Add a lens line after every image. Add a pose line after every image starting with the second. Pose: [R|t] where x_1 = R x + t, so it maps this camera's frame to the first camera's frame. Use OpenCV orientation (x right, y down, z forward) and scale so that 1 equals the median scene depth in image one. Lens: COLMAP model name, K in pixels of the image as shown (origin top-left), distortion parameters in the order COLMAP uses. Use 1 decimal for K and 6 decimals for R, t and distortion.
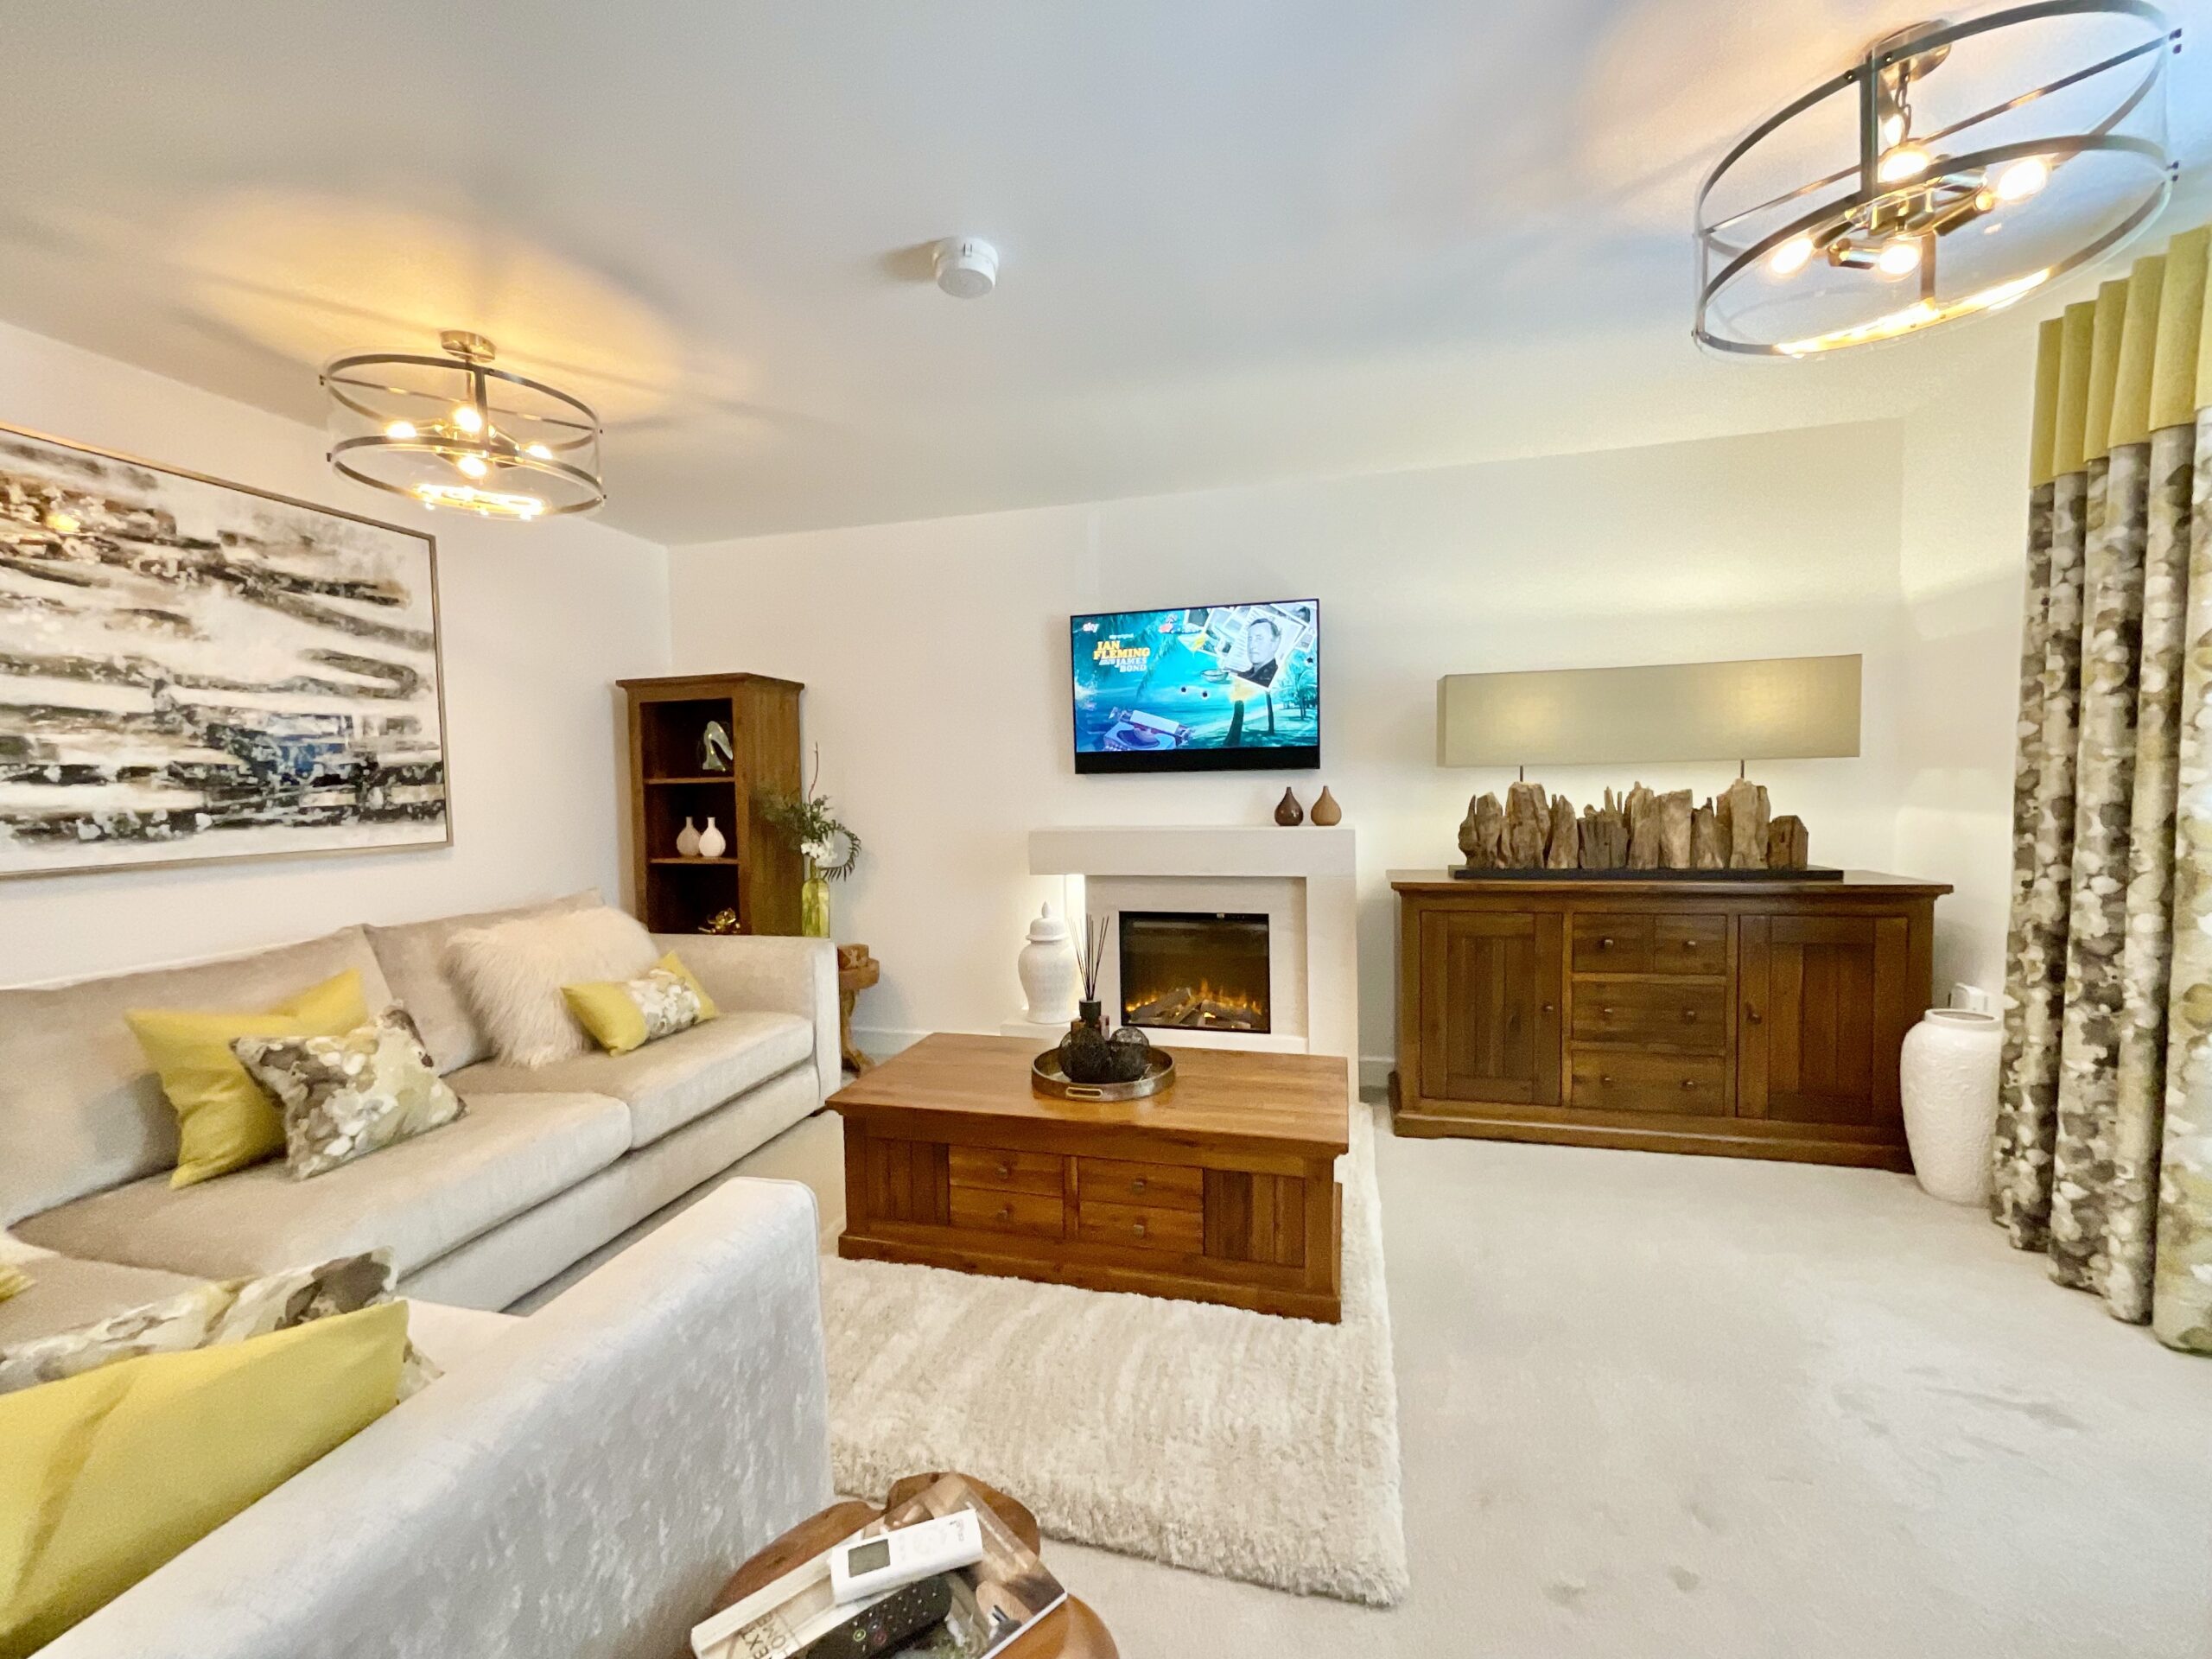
lens RADIAL K [[899.5, 0, 1104.0], [0, 899.5, 833.8], [0, 0, 1]] dist [0.000904, -0.000306]
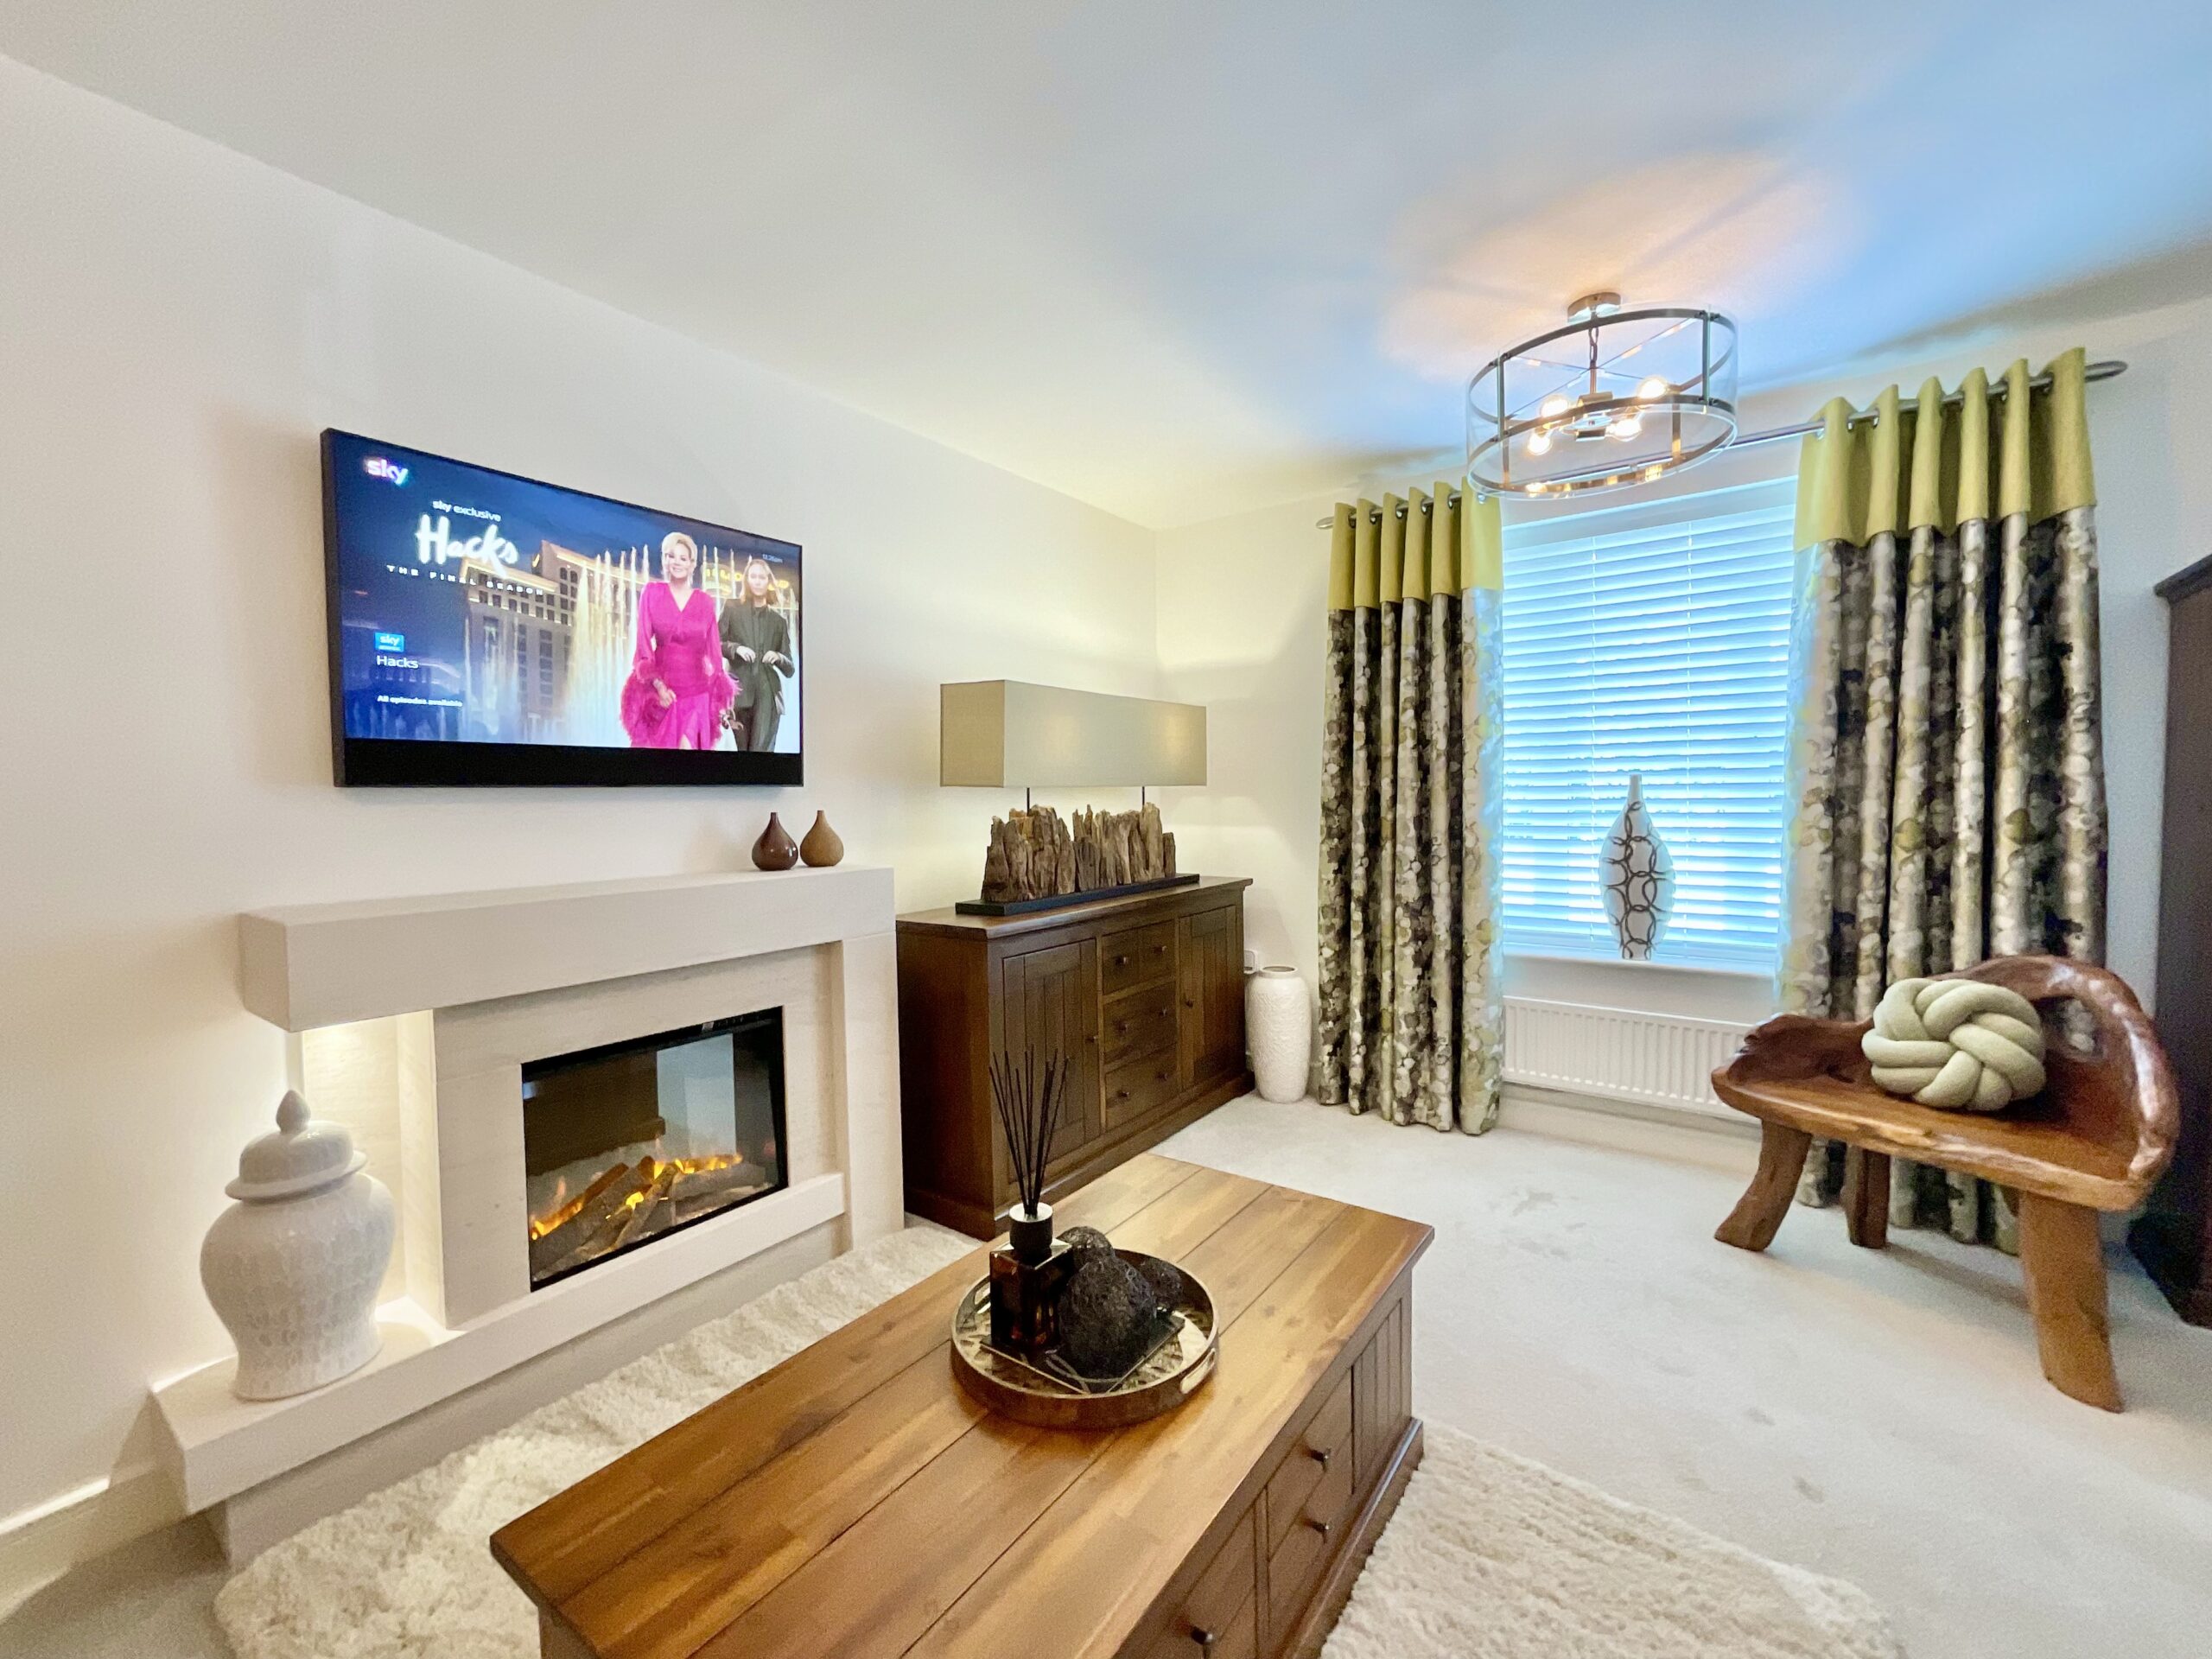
lens RADIAL K [[899.5, 0, 1104.9], [0, 899.5, 829.4], [0, 0, 1]] dist [0.000904, -0.000306]
pose [[0.361124, -0.020591, 0.932291, -0.382944], [0.059813, 0.998209, -0.001121, -0.027397], [-0.930598, 0.056168, 0.361708, 0.600085]]
